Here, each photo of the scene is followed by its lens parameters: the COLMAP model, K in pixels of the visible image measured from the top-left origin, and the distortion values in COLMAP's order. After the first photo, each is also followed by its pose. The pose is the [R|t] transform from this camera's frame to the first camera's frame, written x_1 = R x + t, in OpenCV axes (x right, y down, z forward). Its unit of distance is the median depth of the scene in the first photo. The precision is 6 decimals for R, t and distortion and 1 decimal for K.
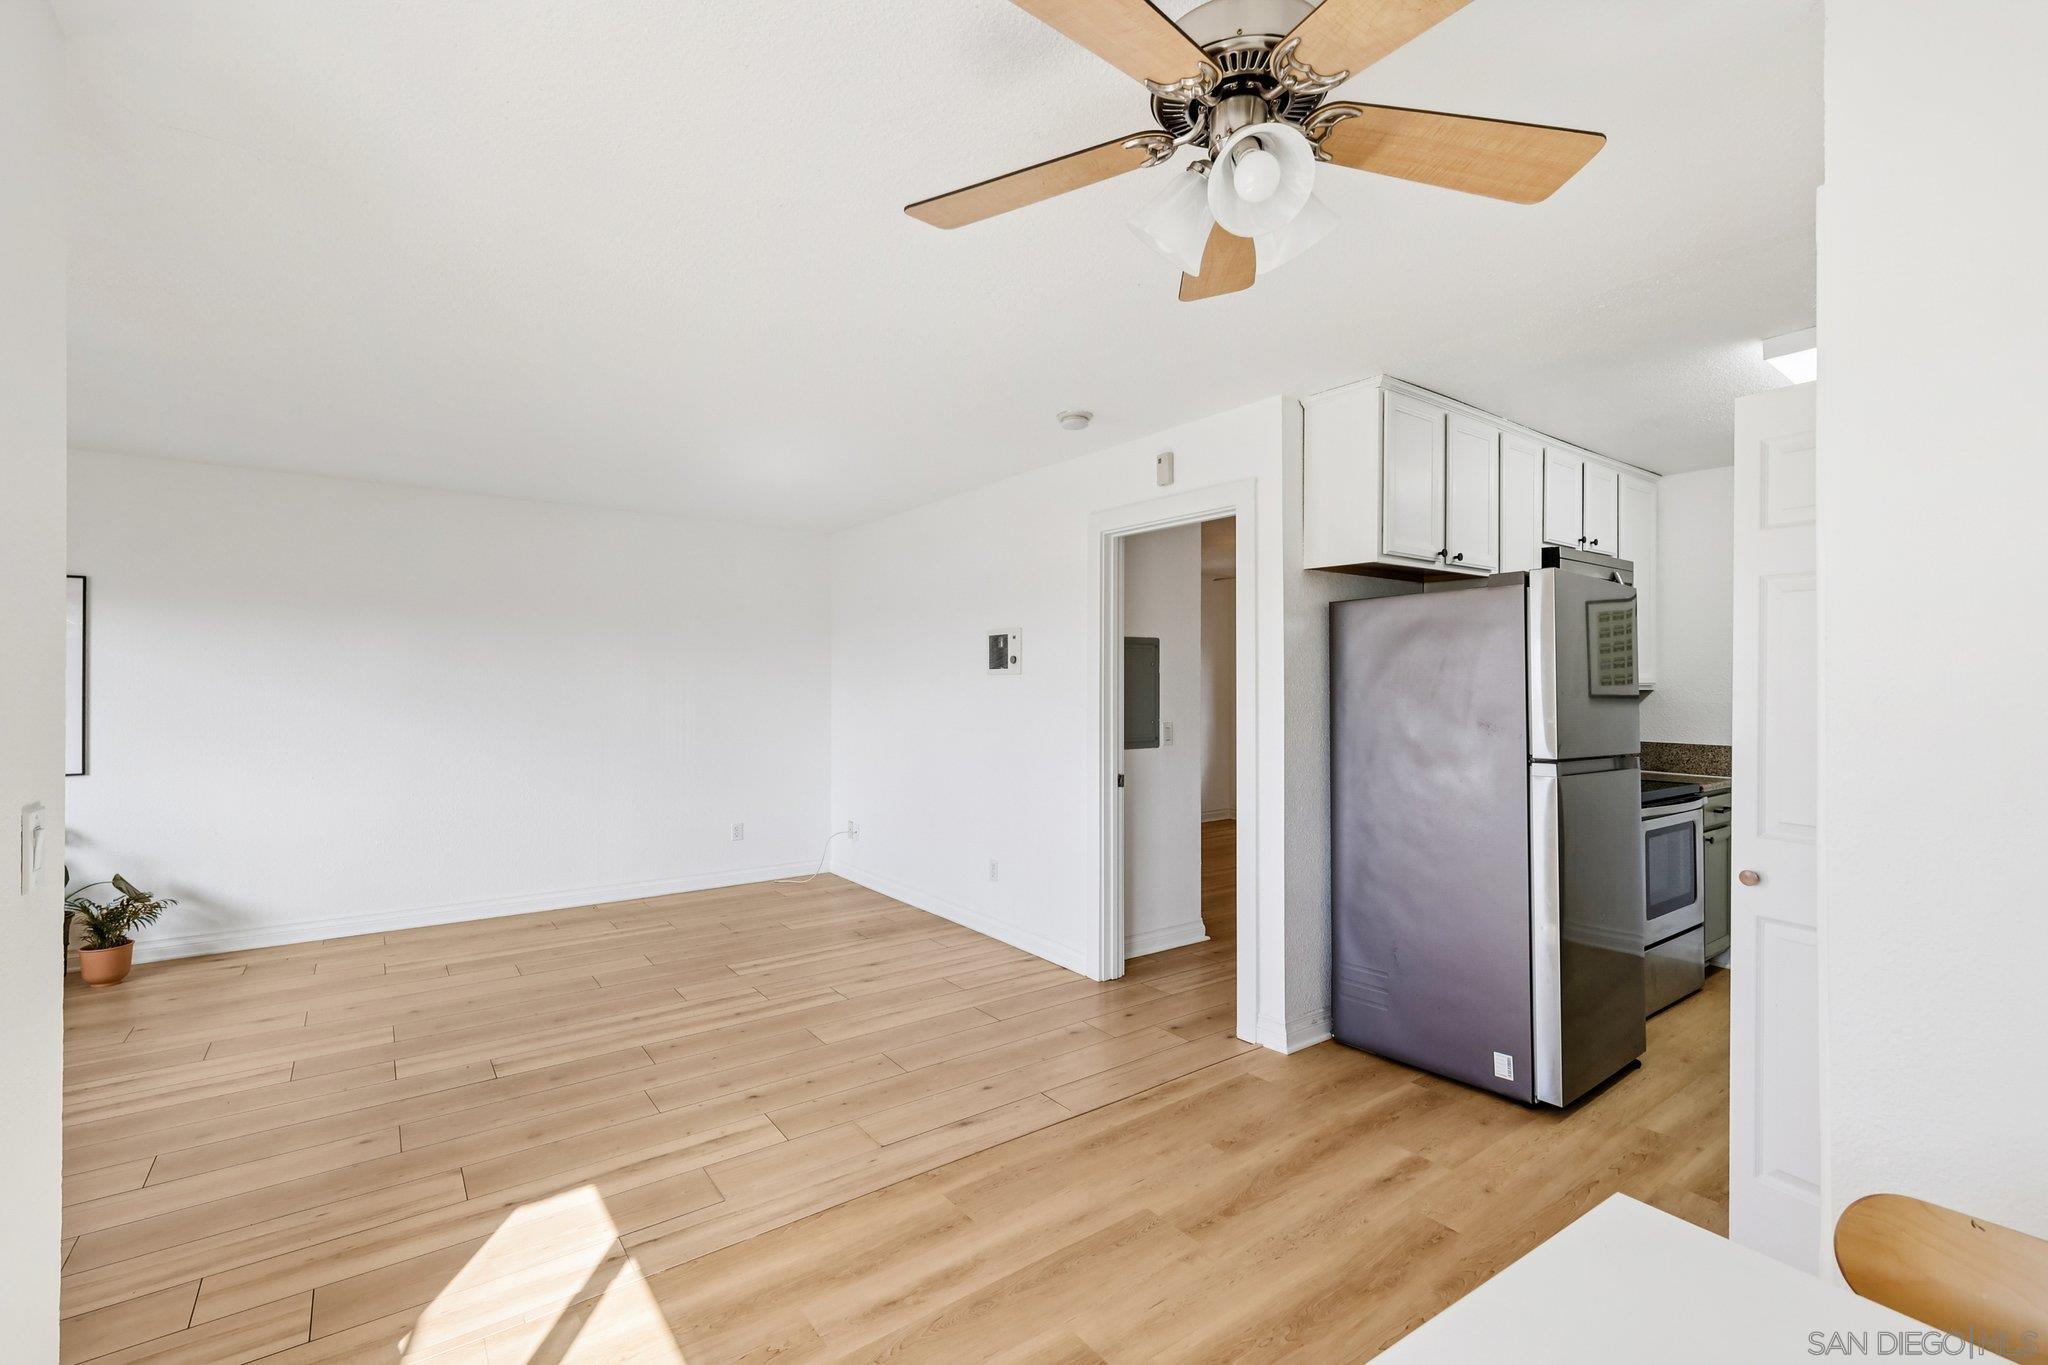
lens RADIAL K [[893.4, 0, 1022.3], [0, 893.4, 672.8], [0, 0, 1]] dist [0.003967, 0.000641]
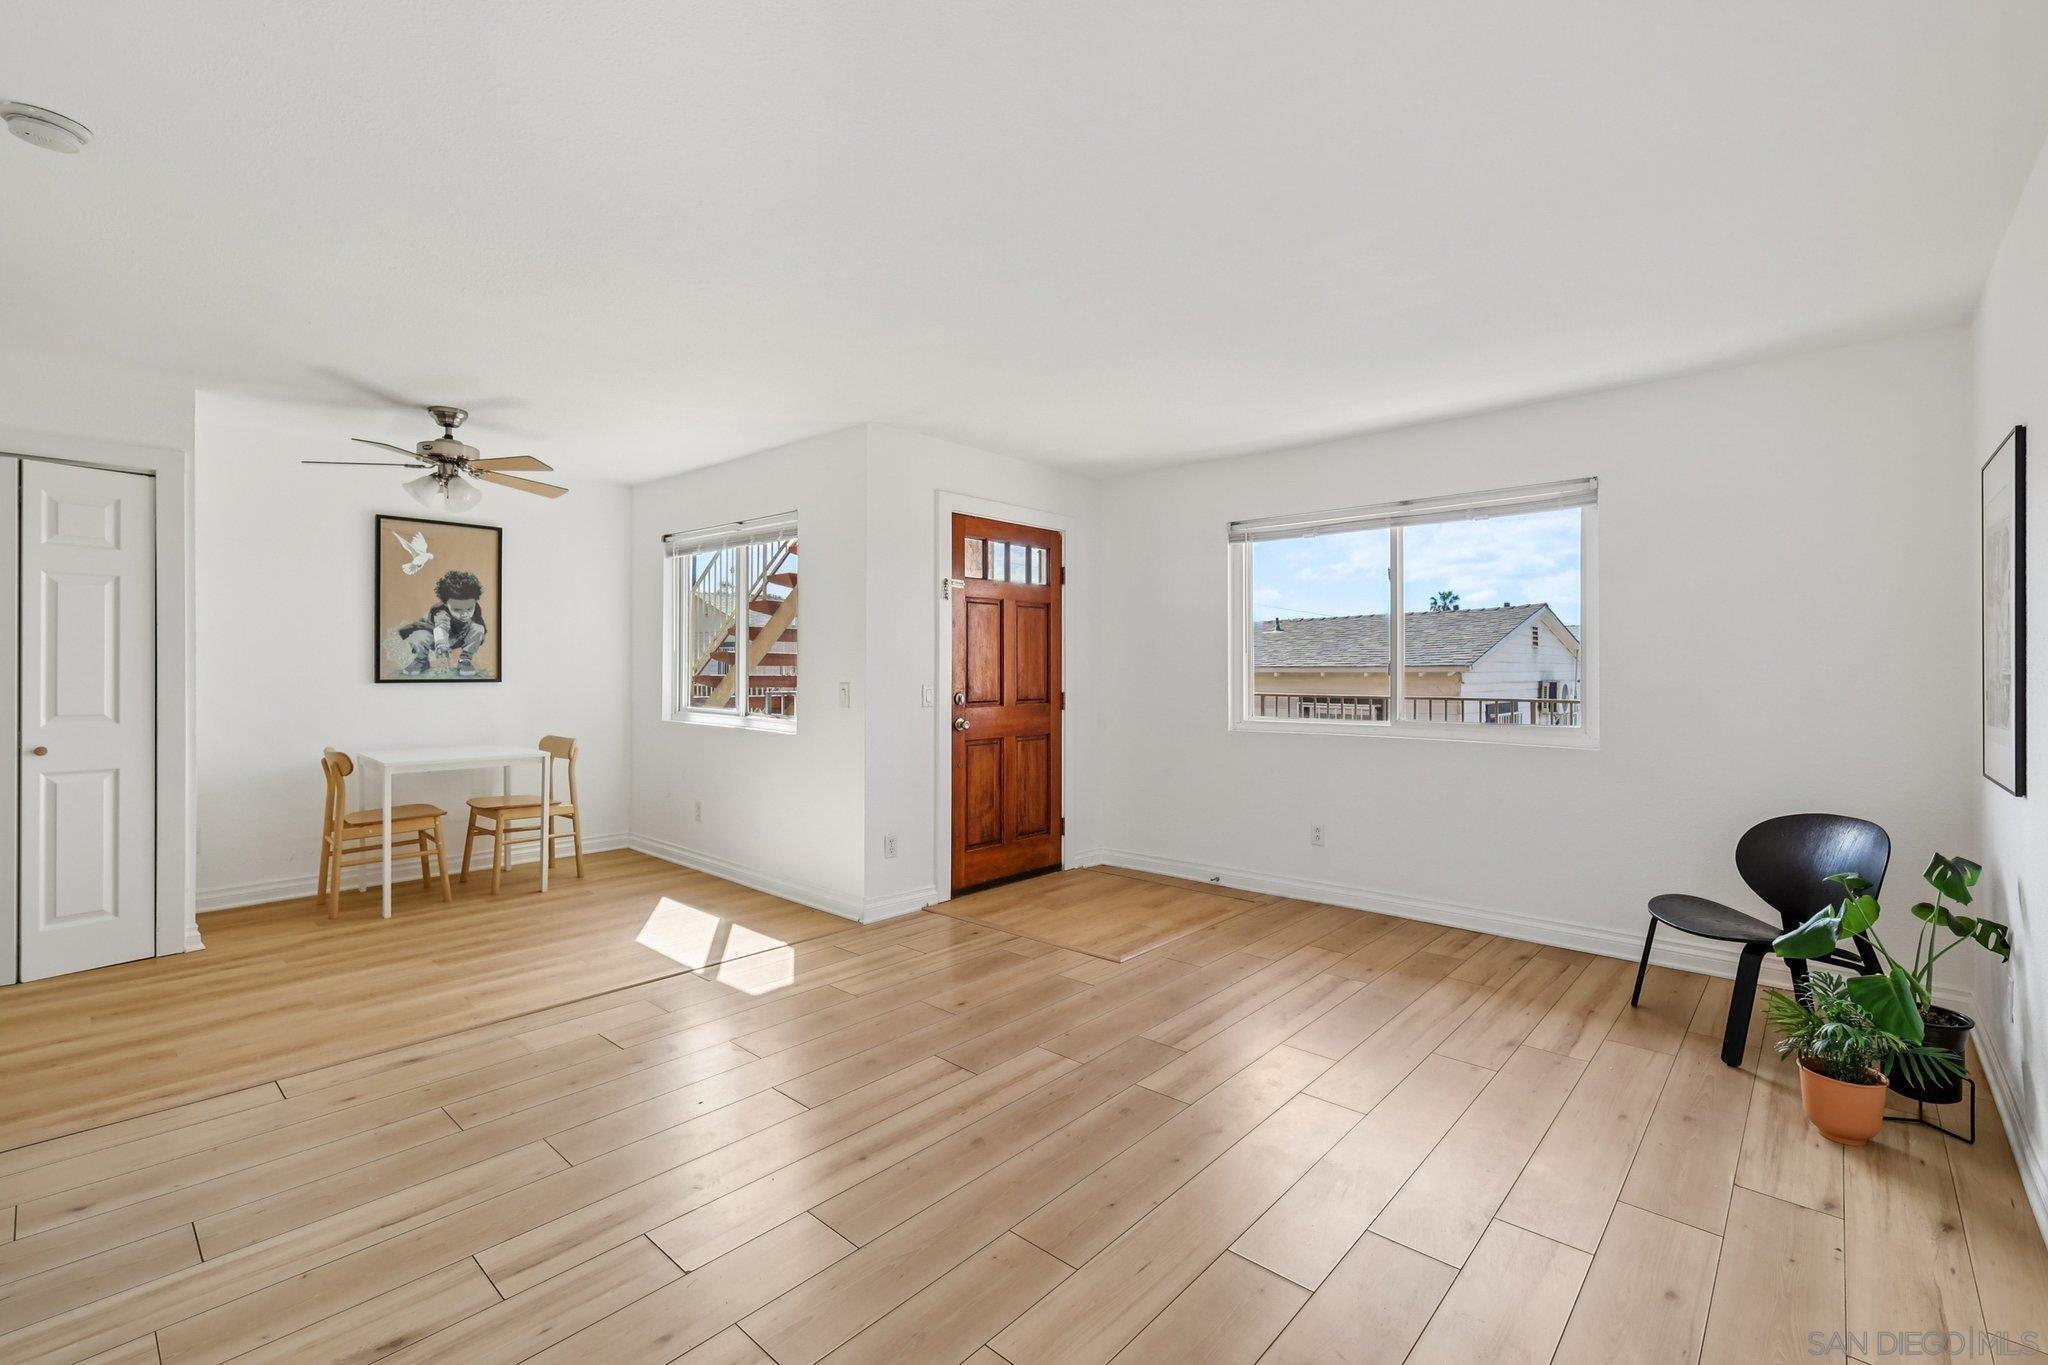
lens RADIAL K [[893.2, 0, 1030.4], [0, 893.2, 665.3], [0, 0, 1]] dist [-0.000960, -0.000091]
pose [[-0.979318, -0.003944, -0.202291, -0.376487], [-0.001327, 0.999914, -0.013069, 0.044454], [0.202325, -0.012530, -0.979238, 1.474486]]
